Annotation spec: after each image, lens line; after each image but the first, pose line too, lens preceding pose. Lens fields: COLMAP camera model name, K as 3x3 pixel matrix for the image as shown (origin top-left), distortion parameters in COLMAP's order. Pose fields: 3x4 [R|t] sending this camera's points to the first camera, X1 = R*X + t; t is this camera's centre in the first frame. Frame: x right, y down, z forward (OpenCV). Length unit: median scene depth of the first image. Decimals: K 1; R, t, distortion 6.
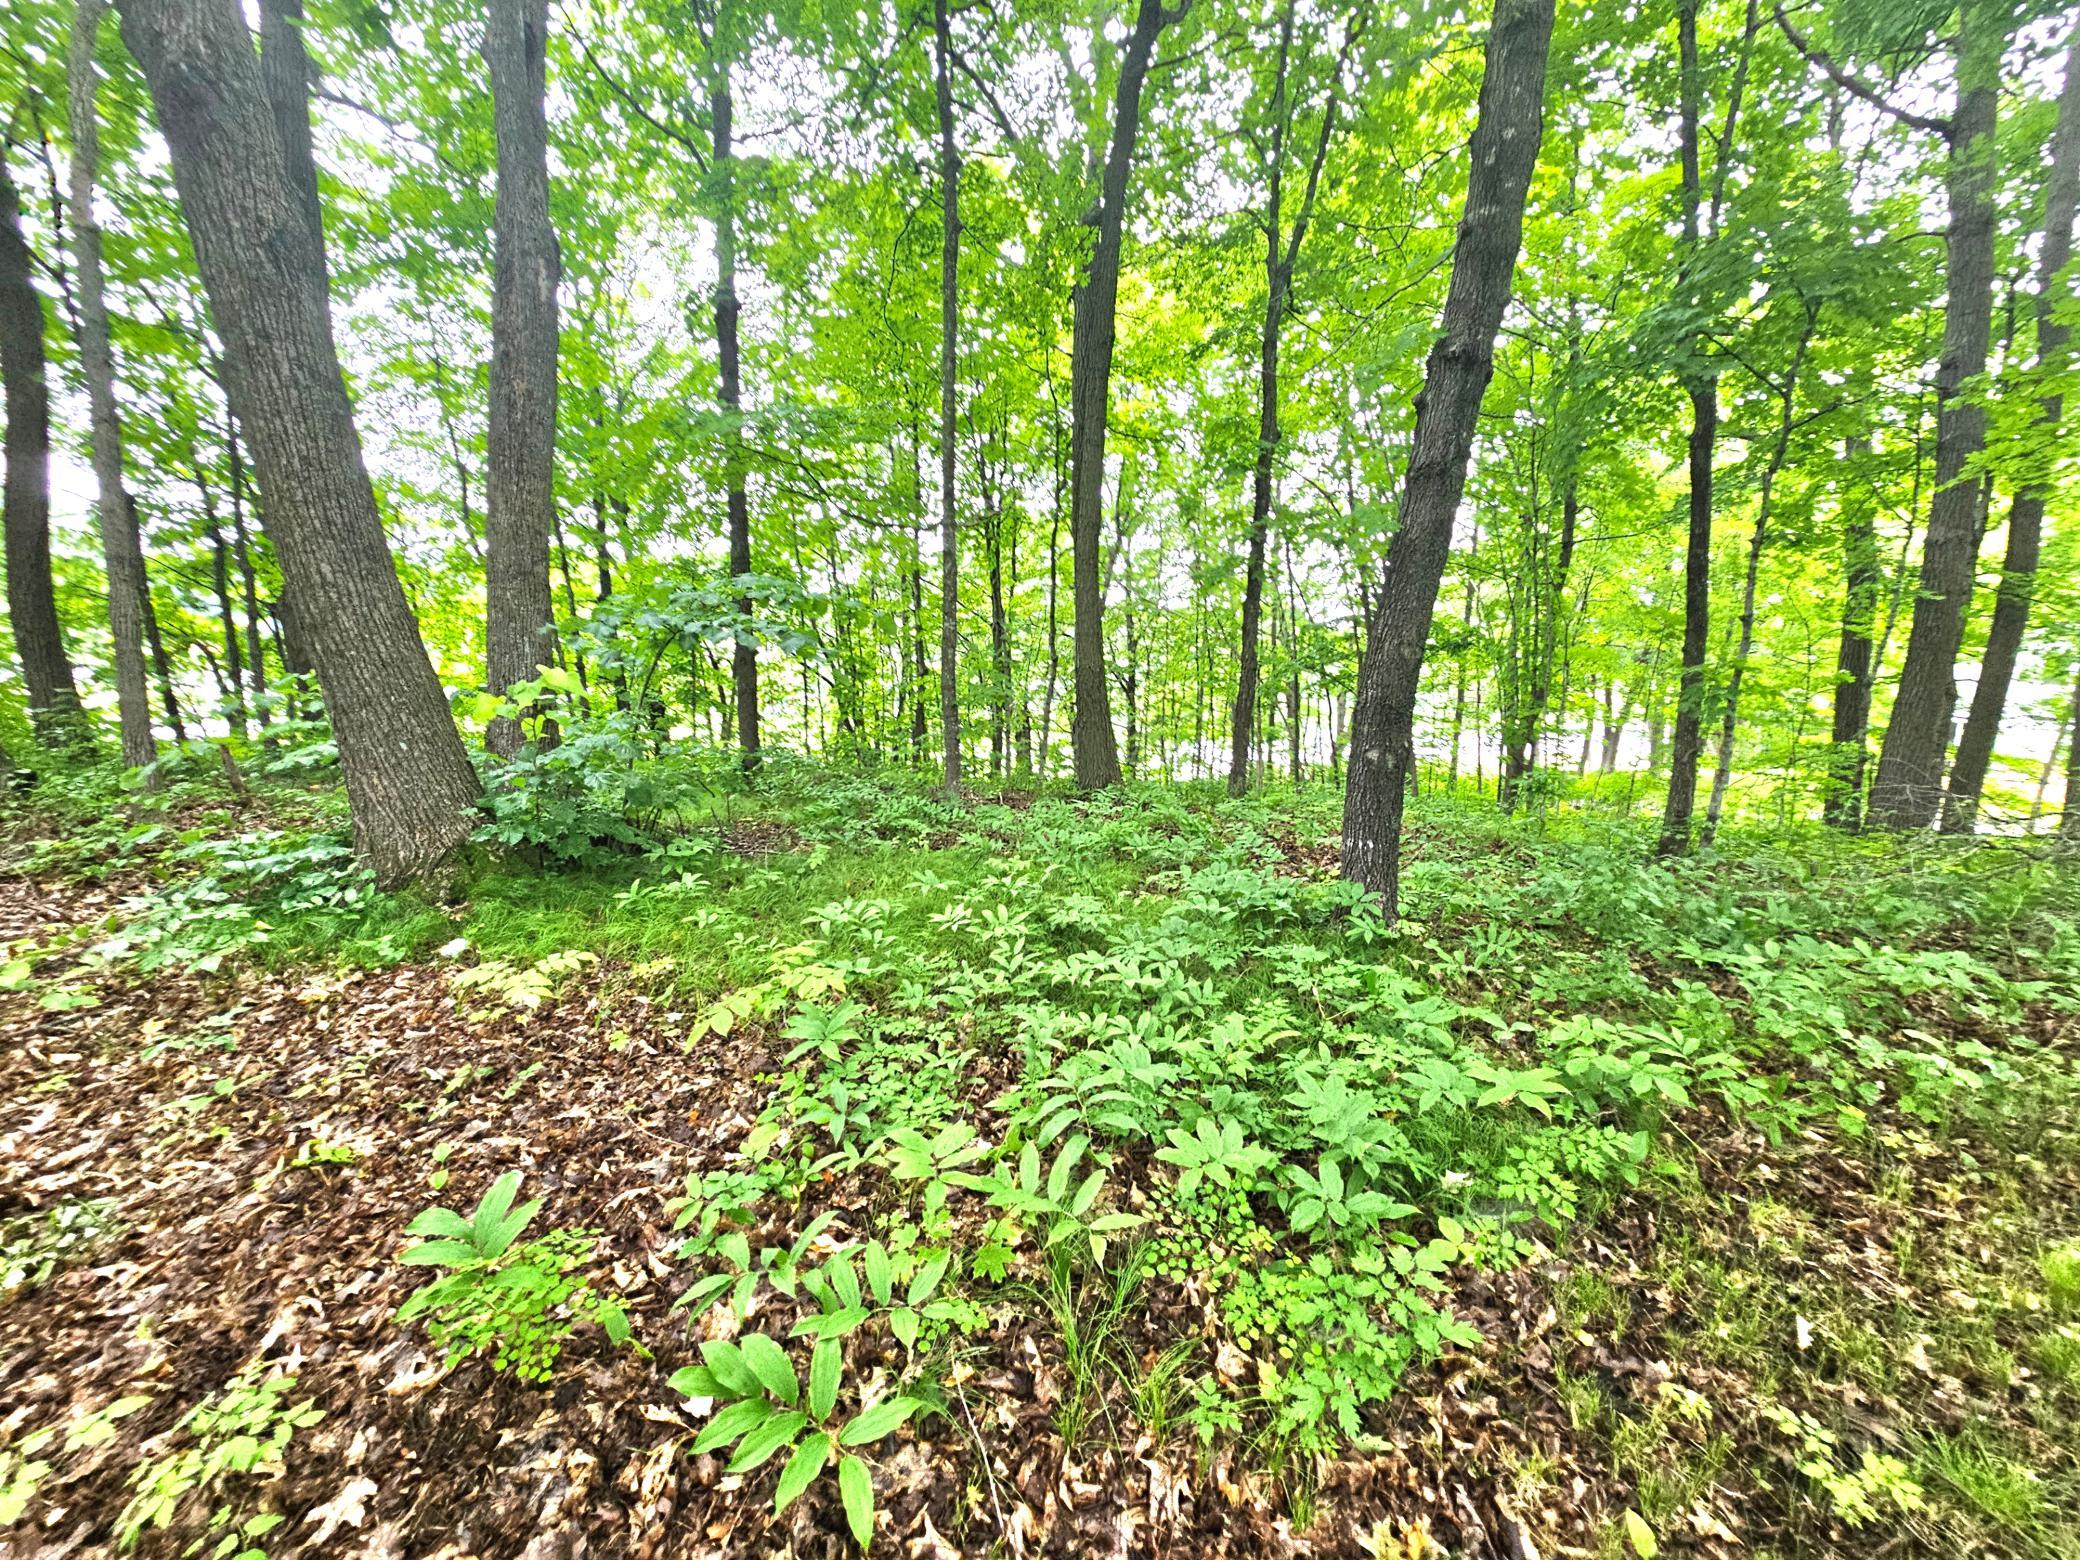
lens RADIAL K [[849.6, 0, 1051.6], [0, 849.6, 781.1], [0, 0, 1]] dist [0.000716, 0.001120]
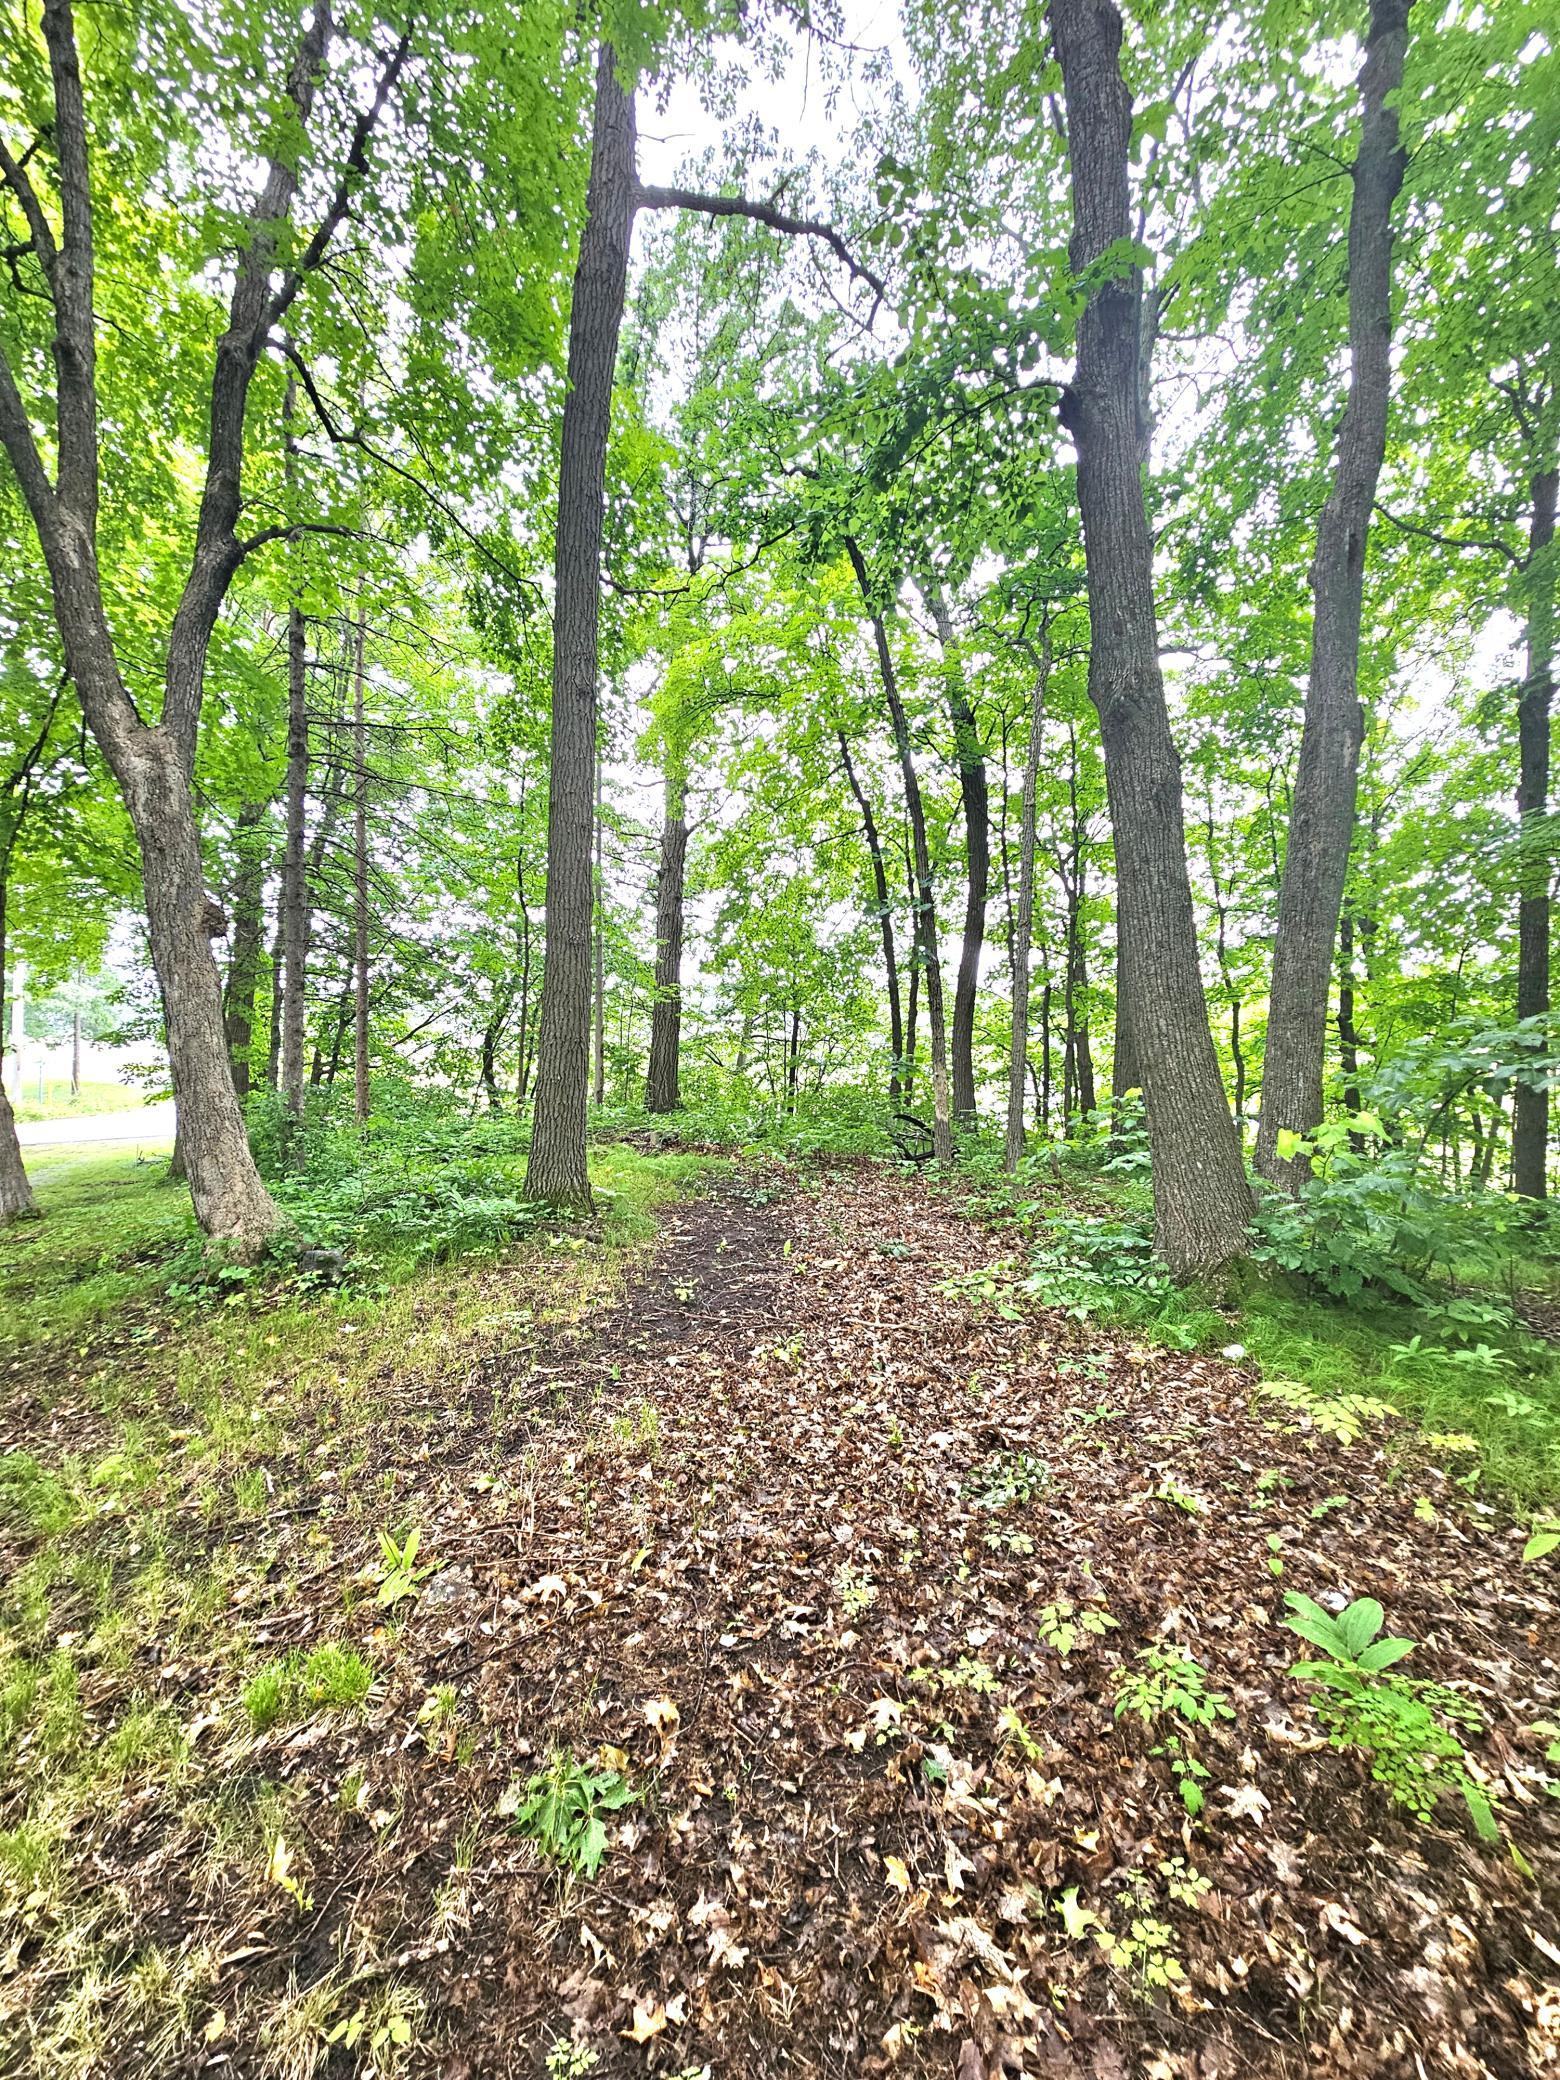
lens RADIAL K [[849.6, 0, 775.8], [0, 849.6, 1051.6], [0, 0, 1]] dist [0.000716, 0.001120]
pose [[0.500198, 0.001604, -0.865909, -0.025705], [-0.144113, 0.986206, -0.081420, -0.017389], [0.853834, 0.165515, 0.493530, -0.139136]]
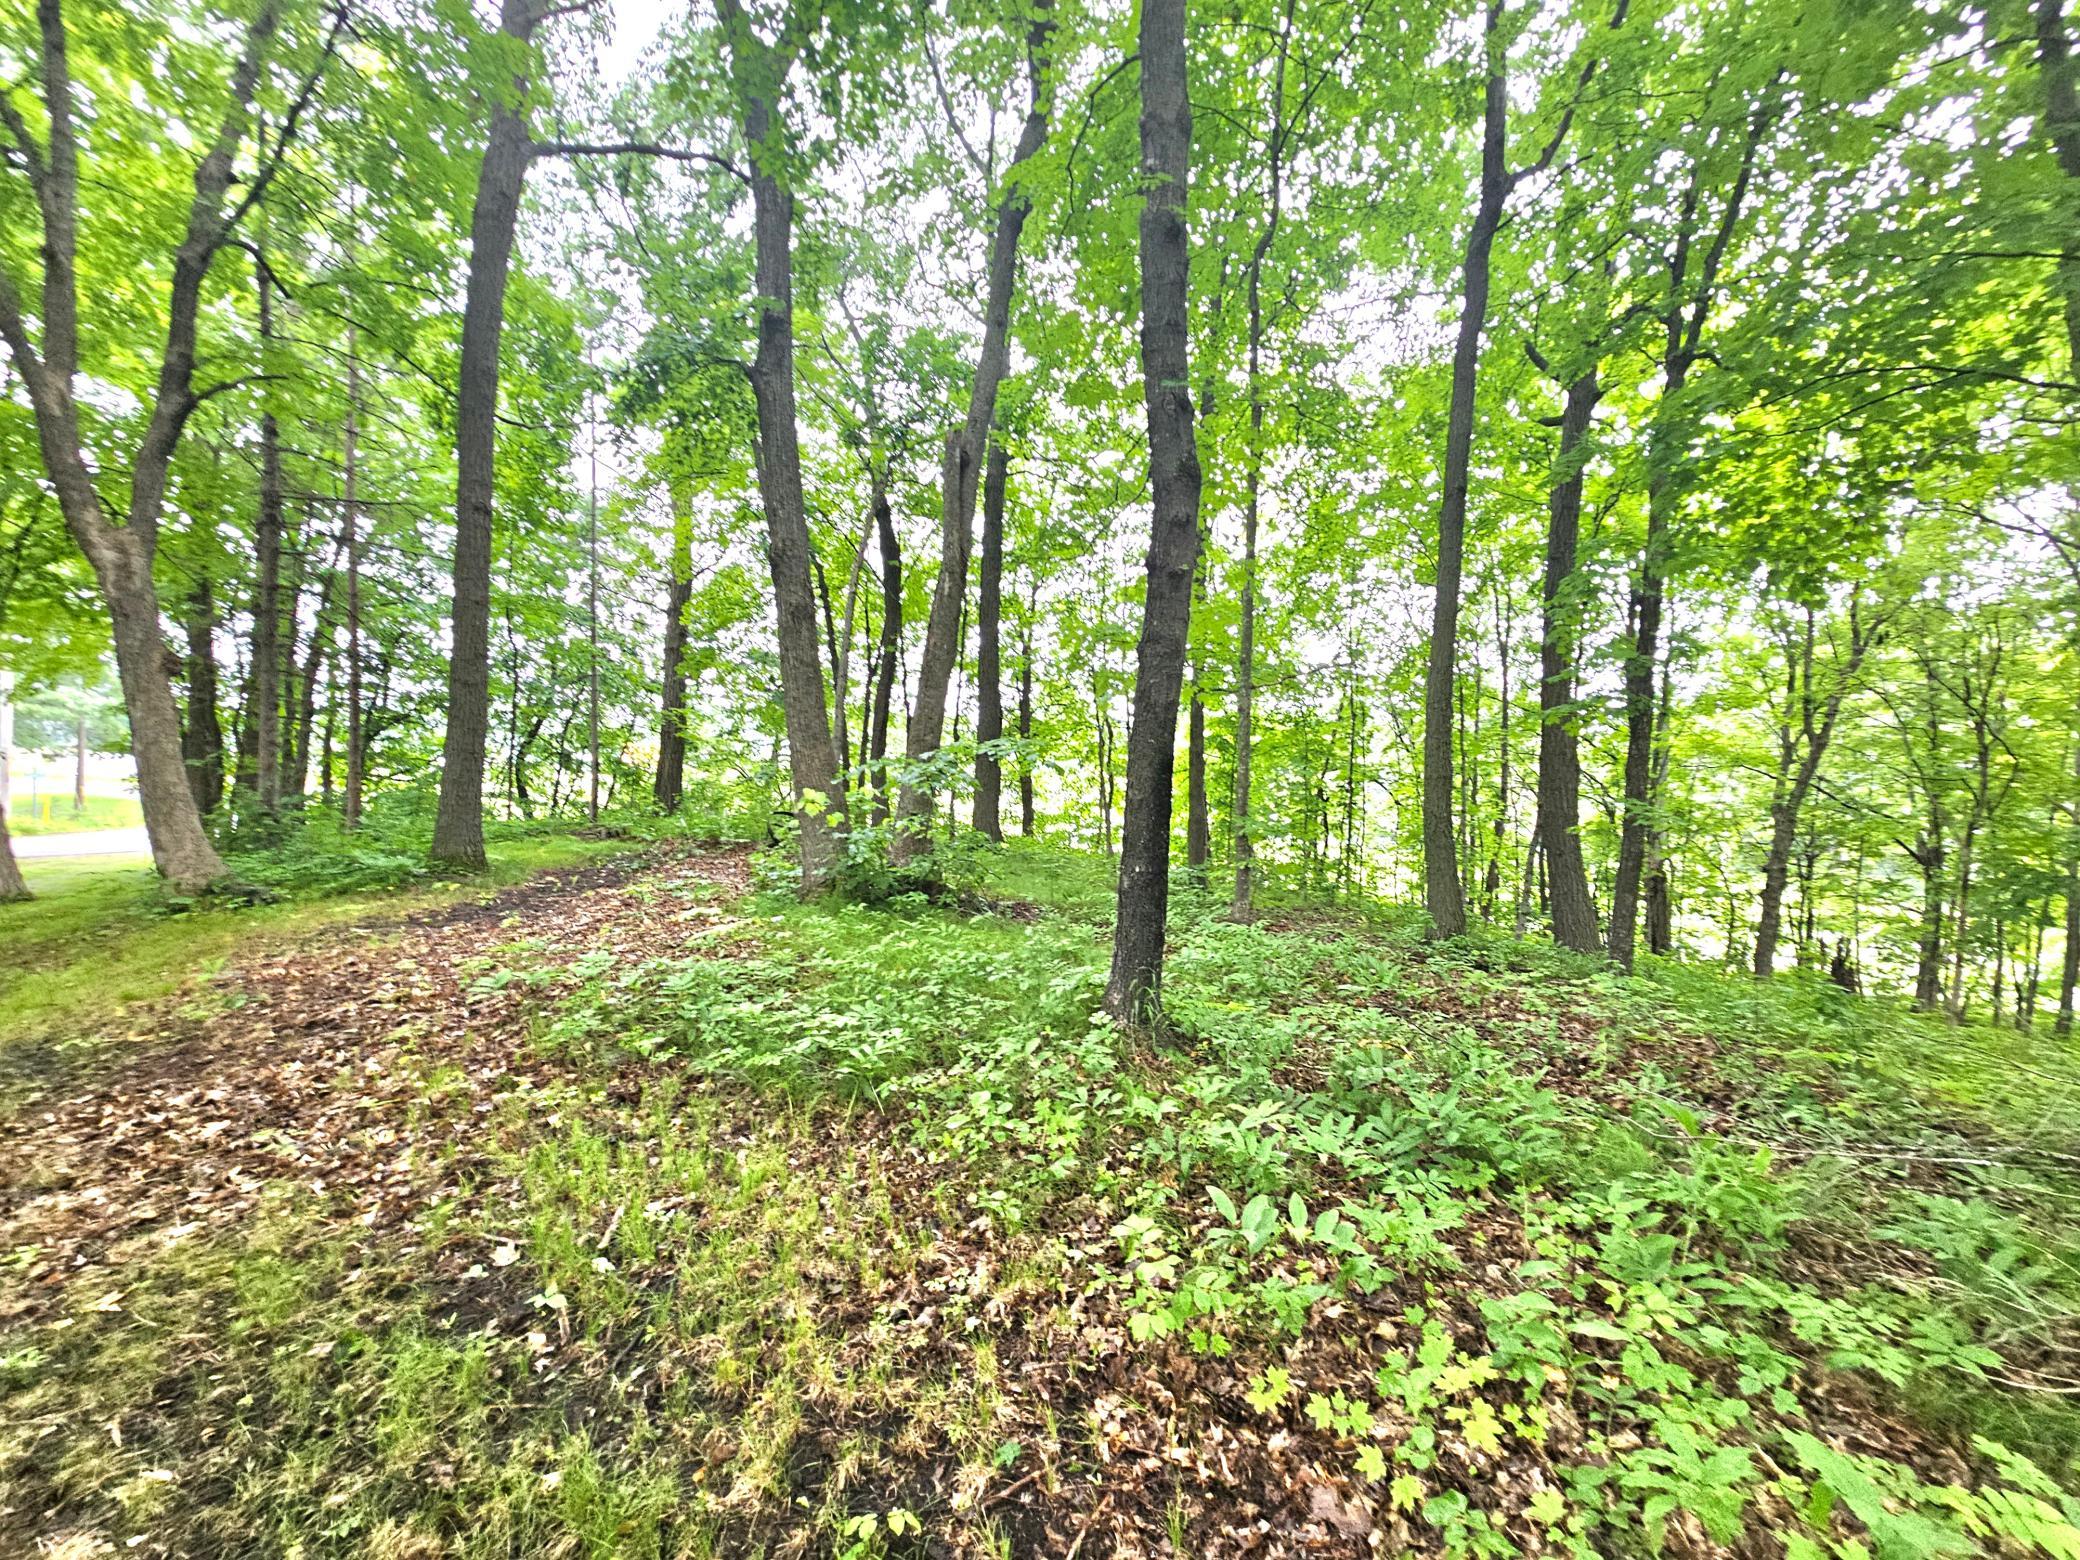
lens RADIAL K [[849.6, 0, 1038.6], [0, 849.6, 783.7], [0, 0, 1]] dist [0.000716, 0.001120]
pose [[0.626904, 0.012633, -0.778994, 1.177038], [-0.133846, 0.986749, -0.091711, -0.020949], [0.767513, 0.161759, 0.620288, 0.101479]]
